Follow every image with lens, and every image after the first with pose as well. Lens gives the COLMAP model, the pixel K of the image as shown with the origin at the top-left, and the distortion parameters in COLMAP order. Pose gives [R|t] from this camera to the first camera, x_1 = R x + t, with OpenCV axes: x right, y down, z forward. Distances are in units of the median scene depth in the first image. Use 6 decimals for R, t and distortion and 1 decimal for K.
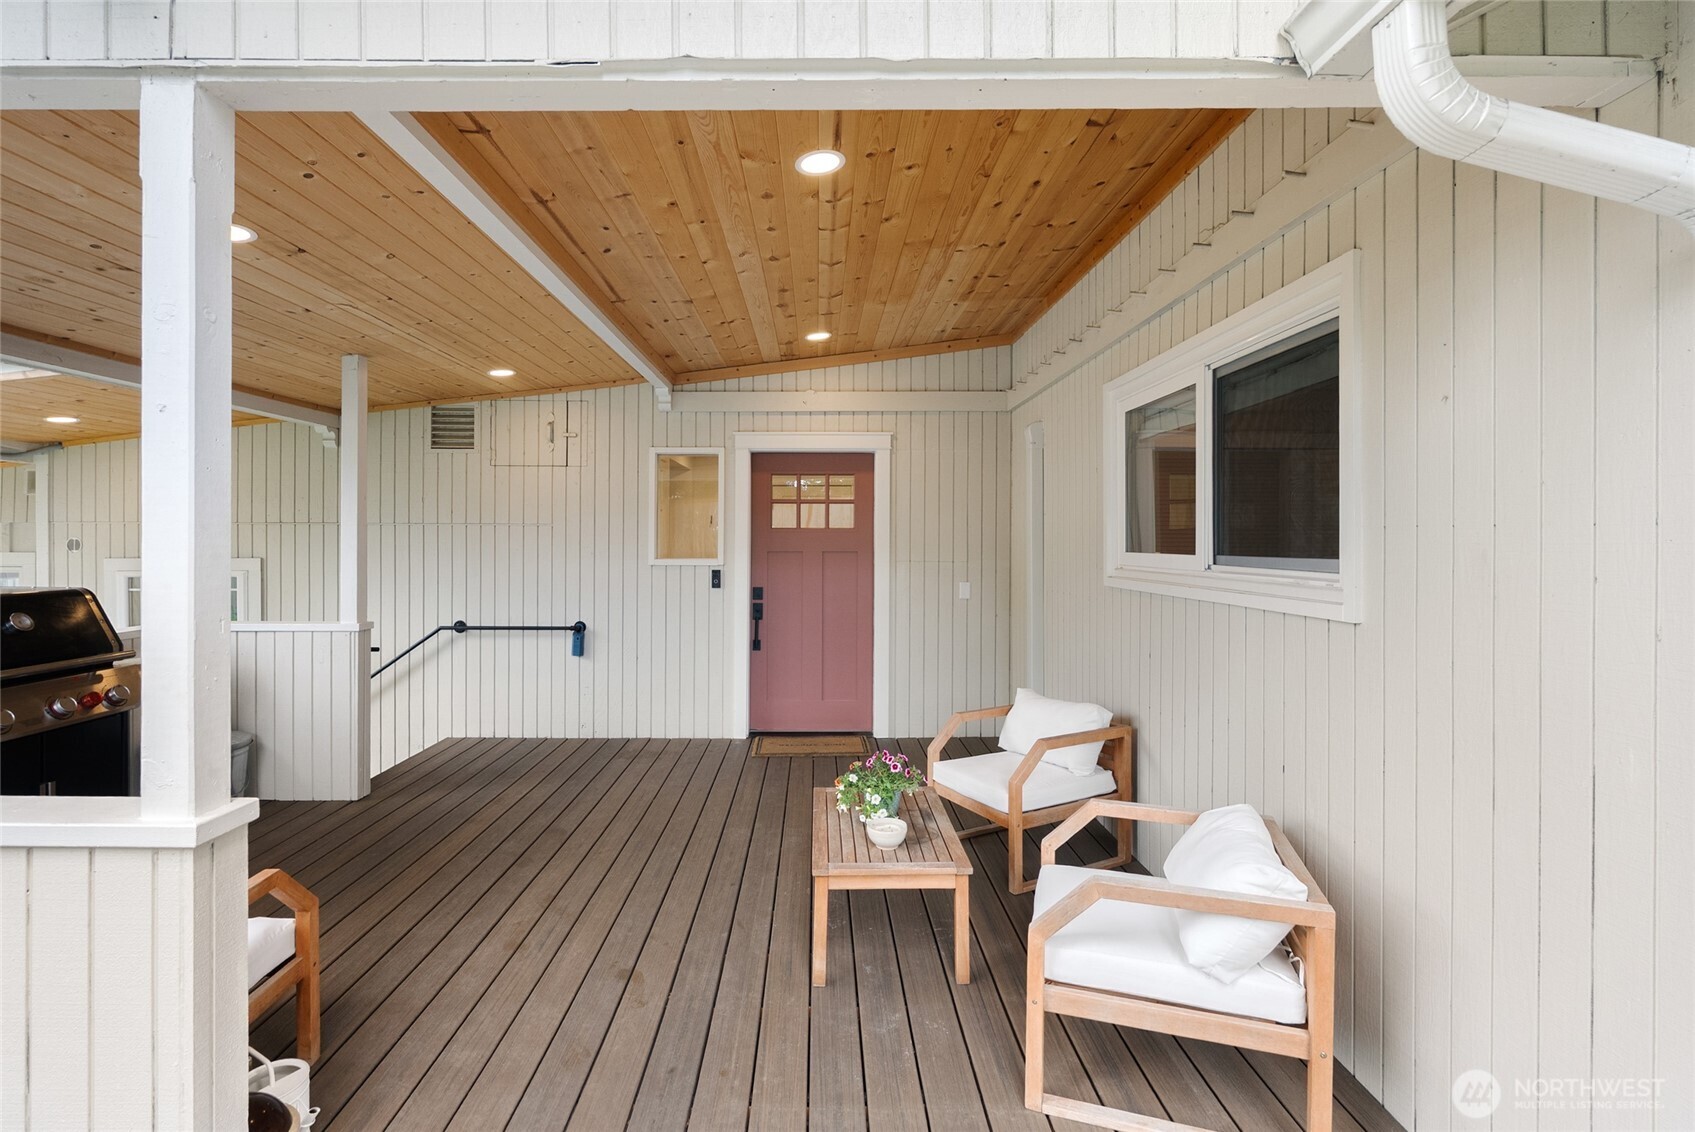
lens RADIAL K [[752.4, 0, 803.6], [0, 752.4, 548.8], [0, 0, 1]] dist [-0.001609, 0.001046]
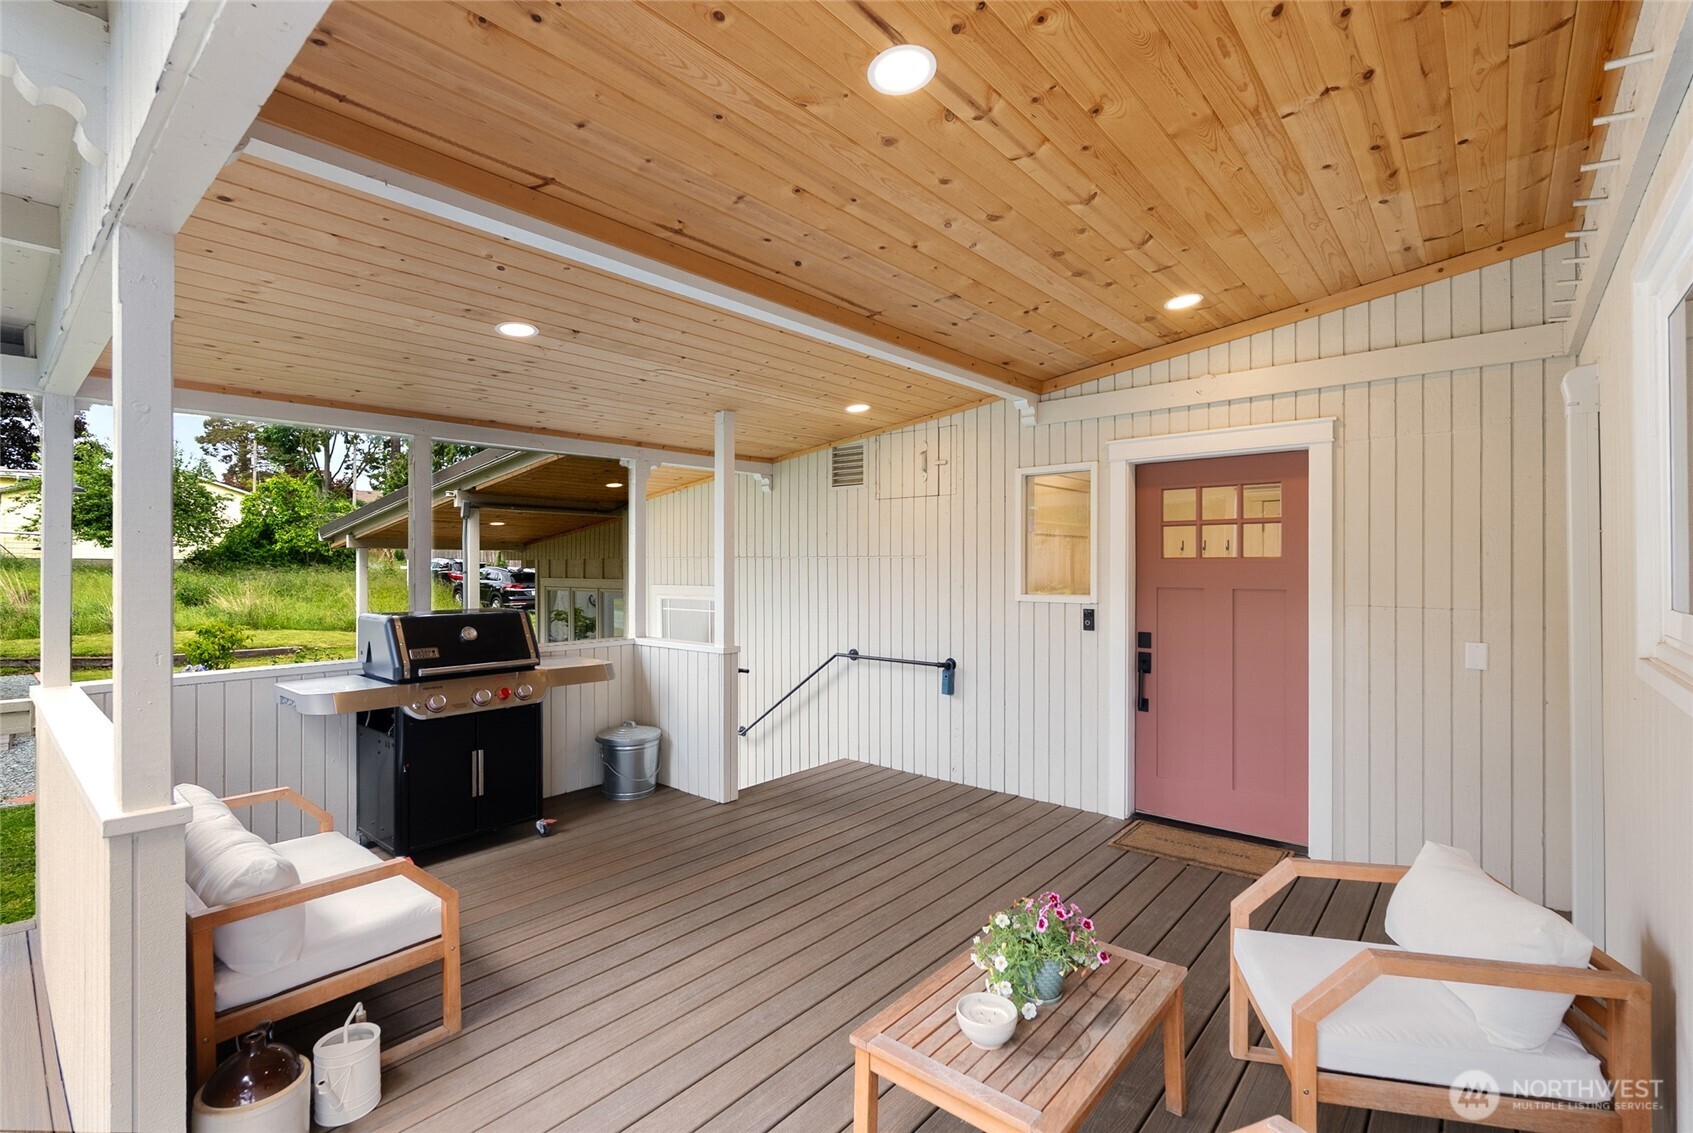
lens RADIAL K [[751.5, 0, 848.9], [0, 751.5, 570.0], [0, 0, 1]] dist [-0.001609, 0.001046]
pose [[0.767750, 0.001463, -0.640748, 0.213411], [-0.004870, 0.999982, -0.003553, -0.010848], [0.640731, 0.005848, 0.767743, 0.192311]]
